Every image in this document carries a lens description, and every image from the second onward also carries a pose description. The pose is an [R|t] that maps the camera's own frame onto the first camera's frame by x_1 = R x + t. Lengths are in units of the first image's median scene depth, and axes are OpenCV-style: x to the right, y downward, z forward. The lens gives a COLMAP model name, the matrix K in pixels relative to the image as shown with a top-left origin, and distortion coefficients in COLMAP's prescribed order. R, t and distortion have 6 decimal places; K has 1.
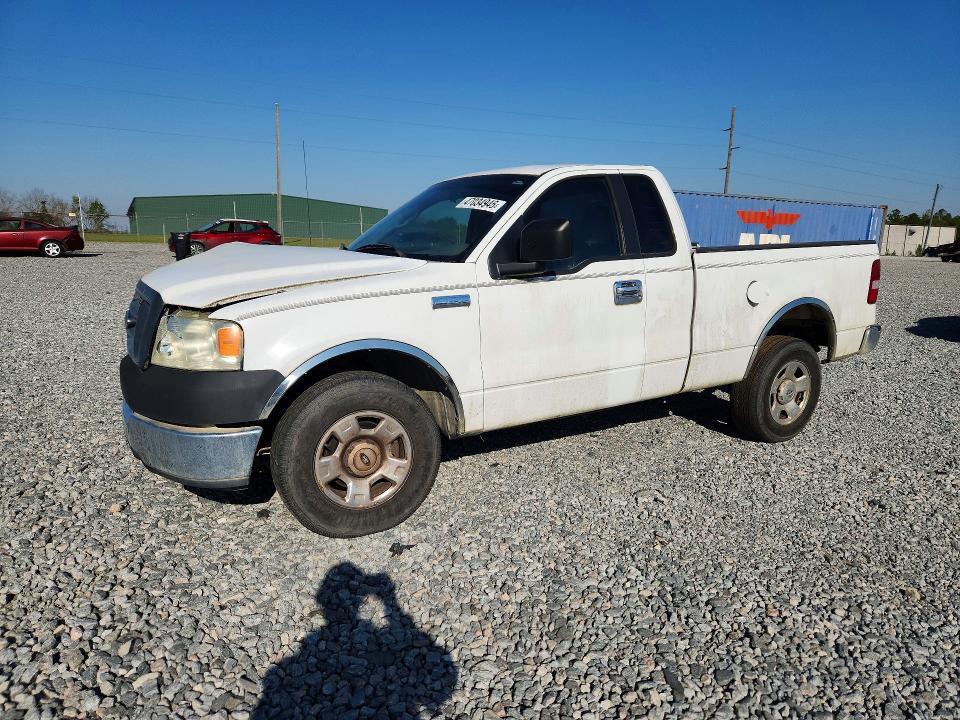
lens RADIAL K [[709.8, 0, 482.2], [0, 709.8, 362.5], [0, 0, 1]] dist [0.047337, 0.005082]
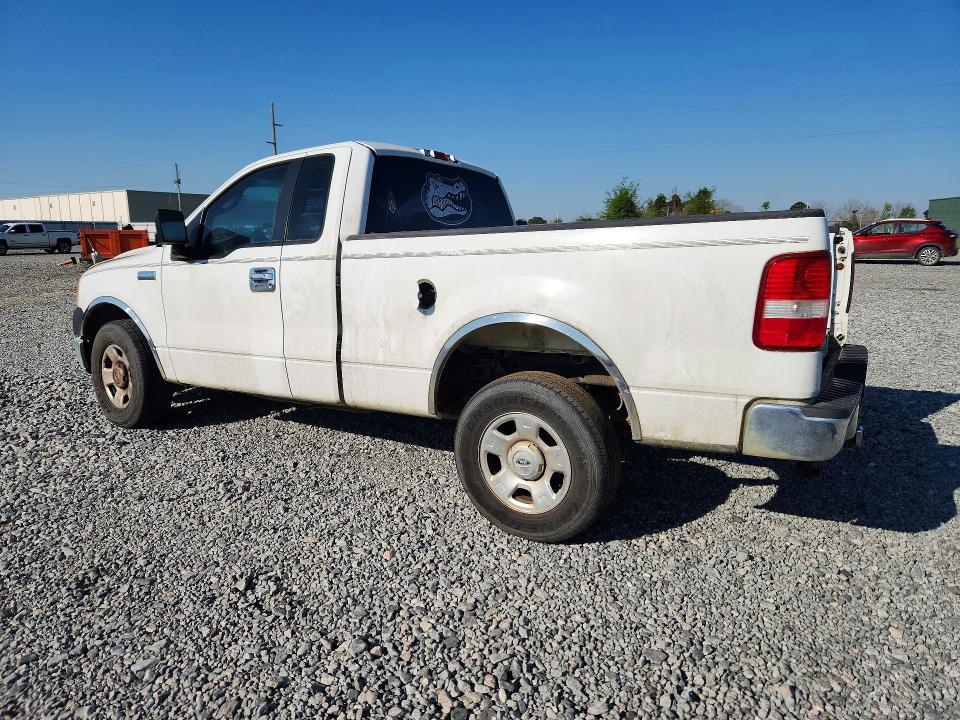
lens RADIAL K [[709.8, 0, 482.2], [0, 709.8, 362.5], [0, 0, 1]] dist [0.047337, 0.005082]
pose [[0.386298, 0.140633, -0.911590, 1.224665], [-0.152415, 0.984455, 0.087286, -0.117610], [0.909694, 0.105221, 0.401728, 0.889314]]
